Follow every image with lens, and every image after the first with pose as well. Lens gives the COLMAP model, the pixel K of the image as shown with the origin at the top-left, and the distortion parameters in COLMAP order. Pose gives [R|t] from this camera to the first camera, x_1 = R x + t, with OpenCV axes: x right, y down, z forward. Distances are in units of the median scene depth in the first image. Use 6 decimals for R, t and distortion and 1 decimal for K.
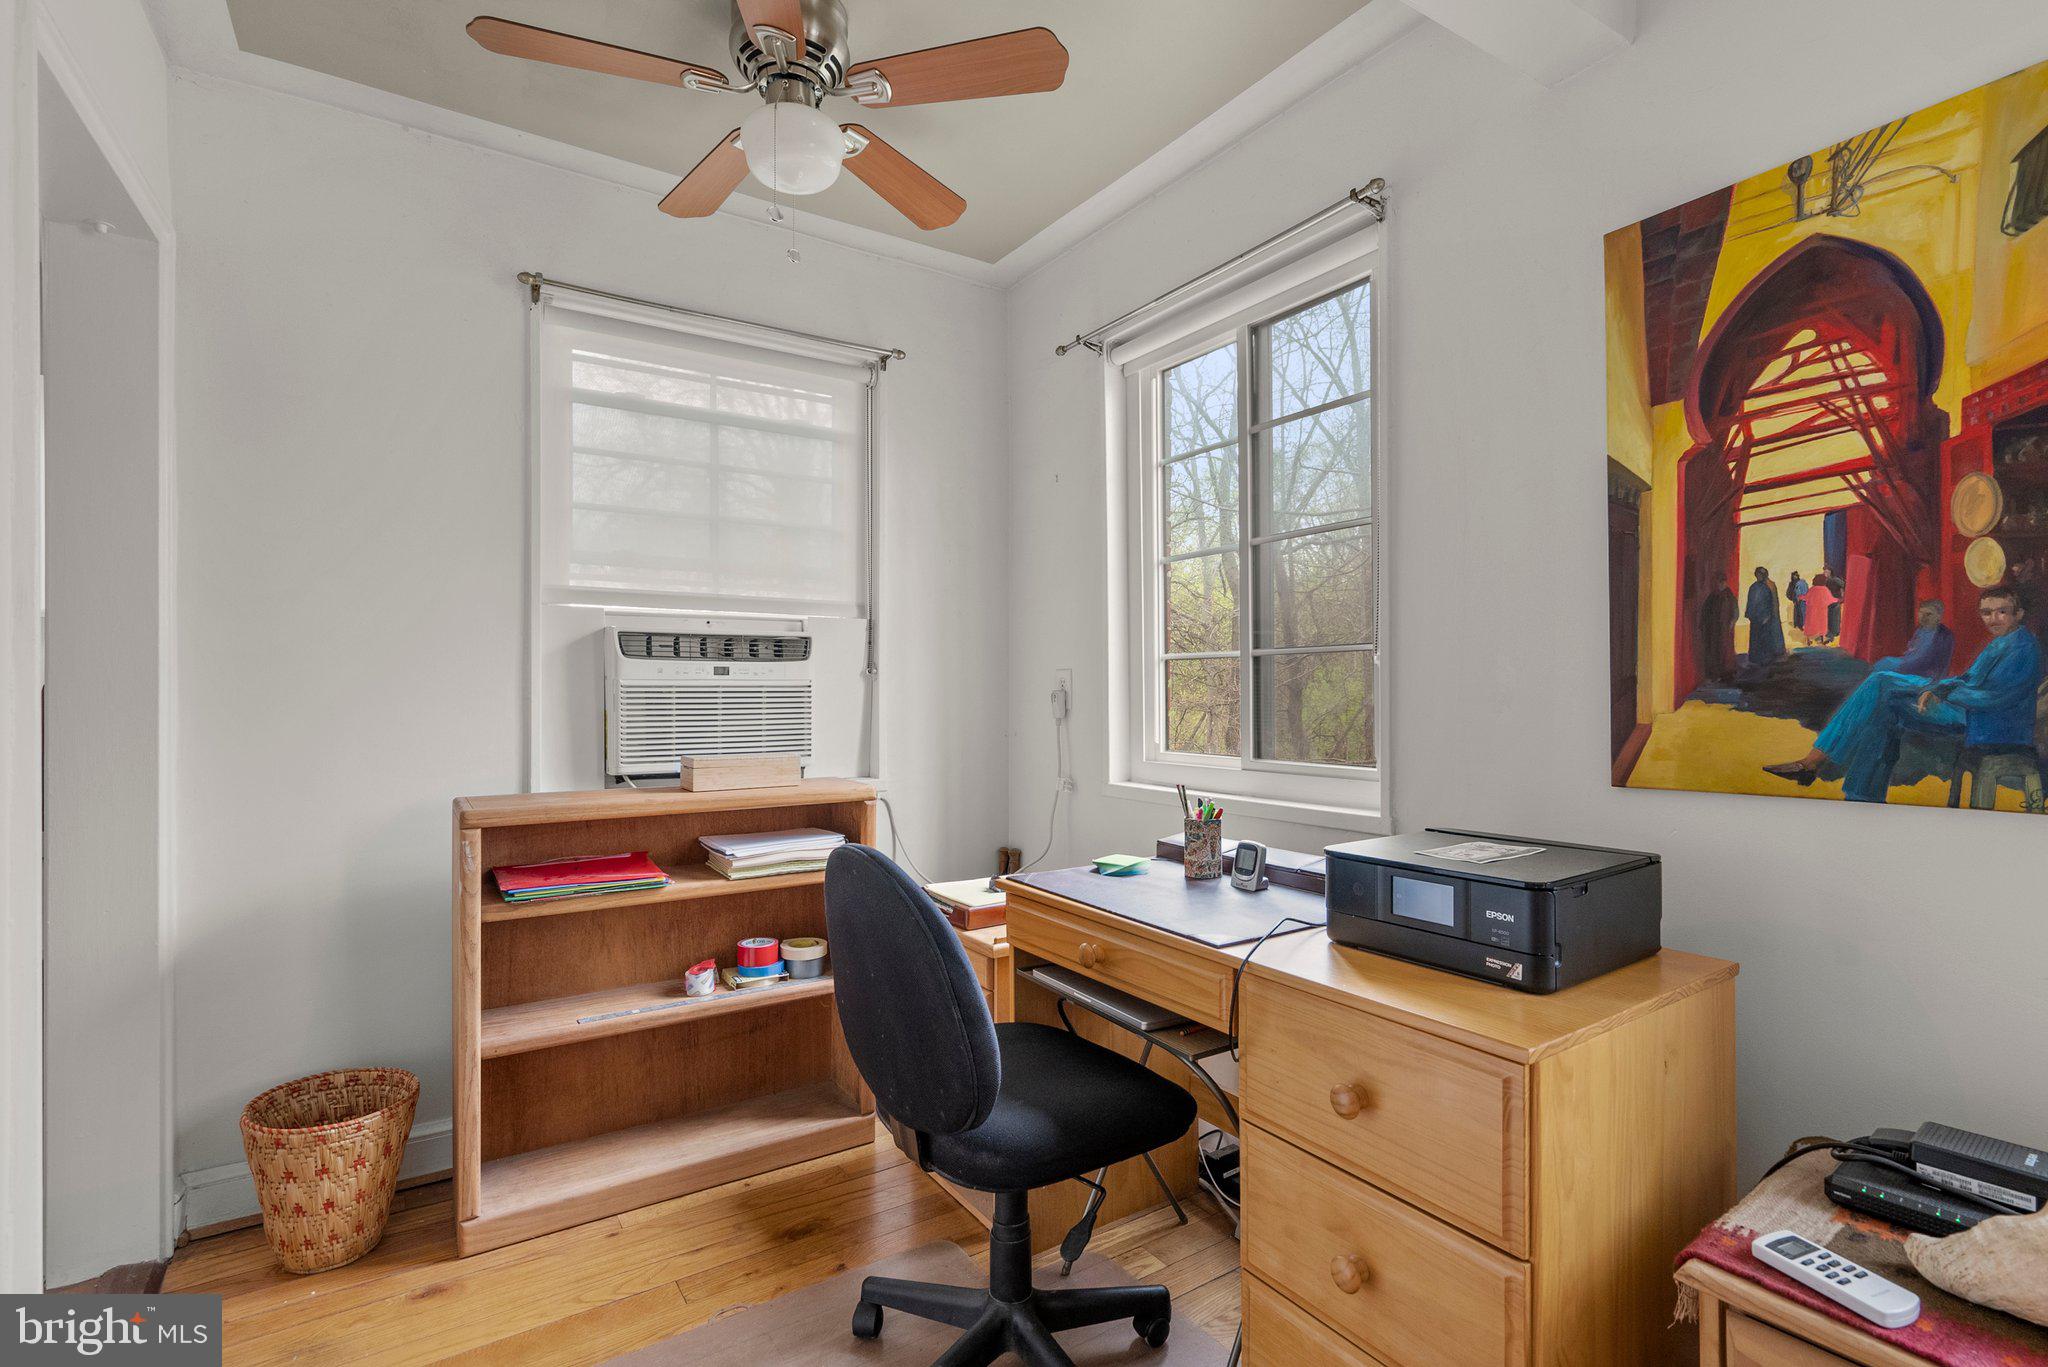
lens RADIAL K [[967.4, 0, 1021.0], [0, 967.4, 690.2], [0, 0, 1]] dist [-0.000416, 0.000036]
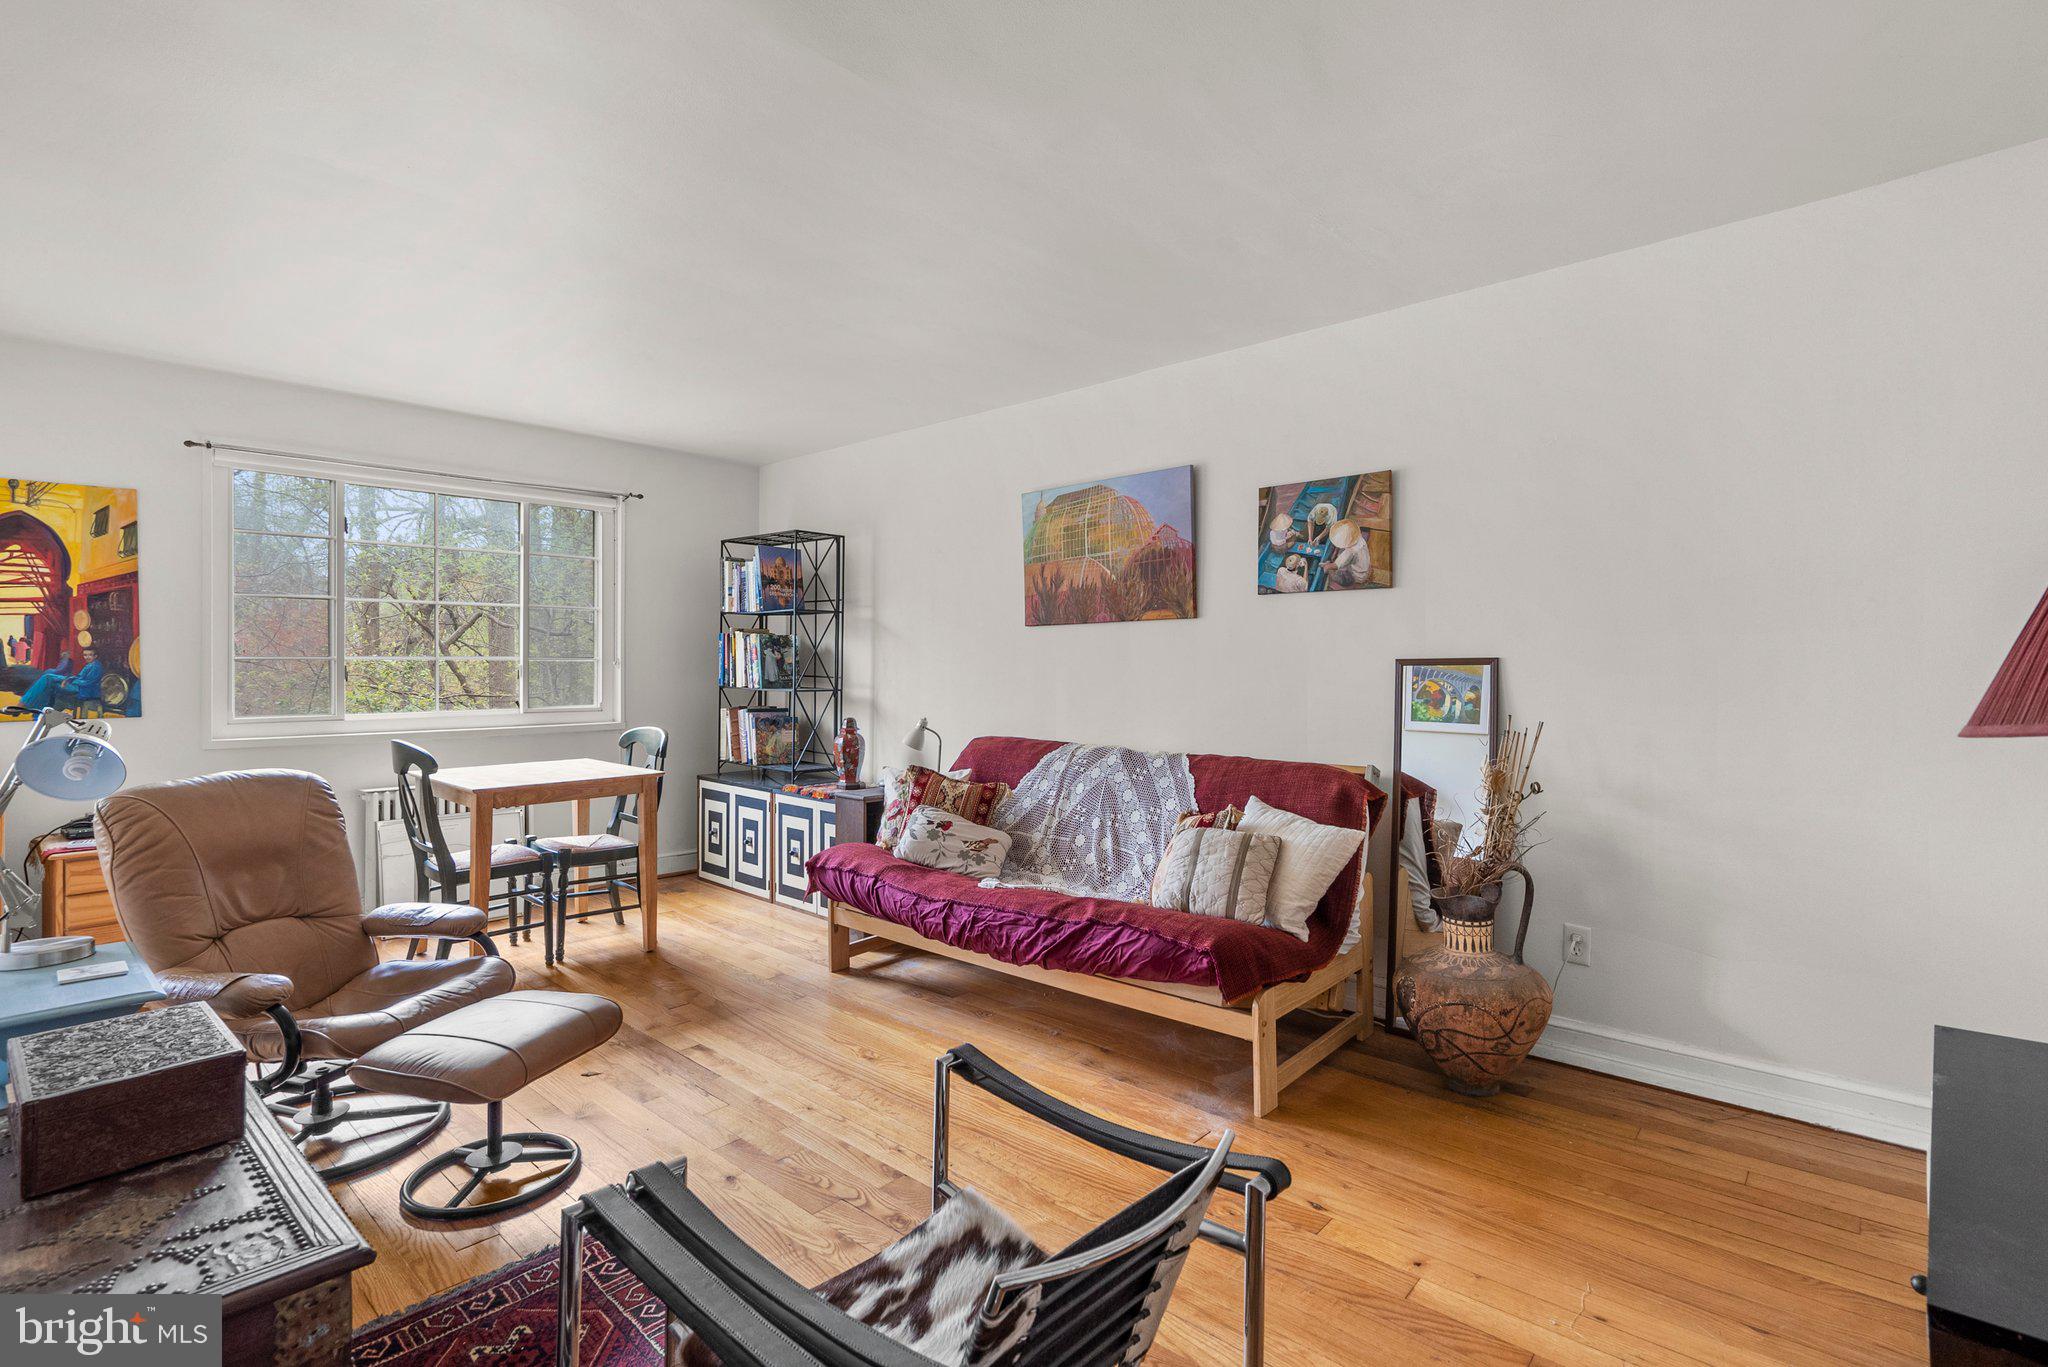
lens RADIAL K [[961.8, 0, 1022.0], [0, 961.8, 659.4], [0, 0, 1]] dist [-0.002403, -0.000108]
pose [[-0.247035, 0.009744, 0.968958, -2.254420], [0.007579, 0.999938, -0.008123, -0.015310], [-0.968977, 0.005337, -0.247093, -0.953213]]
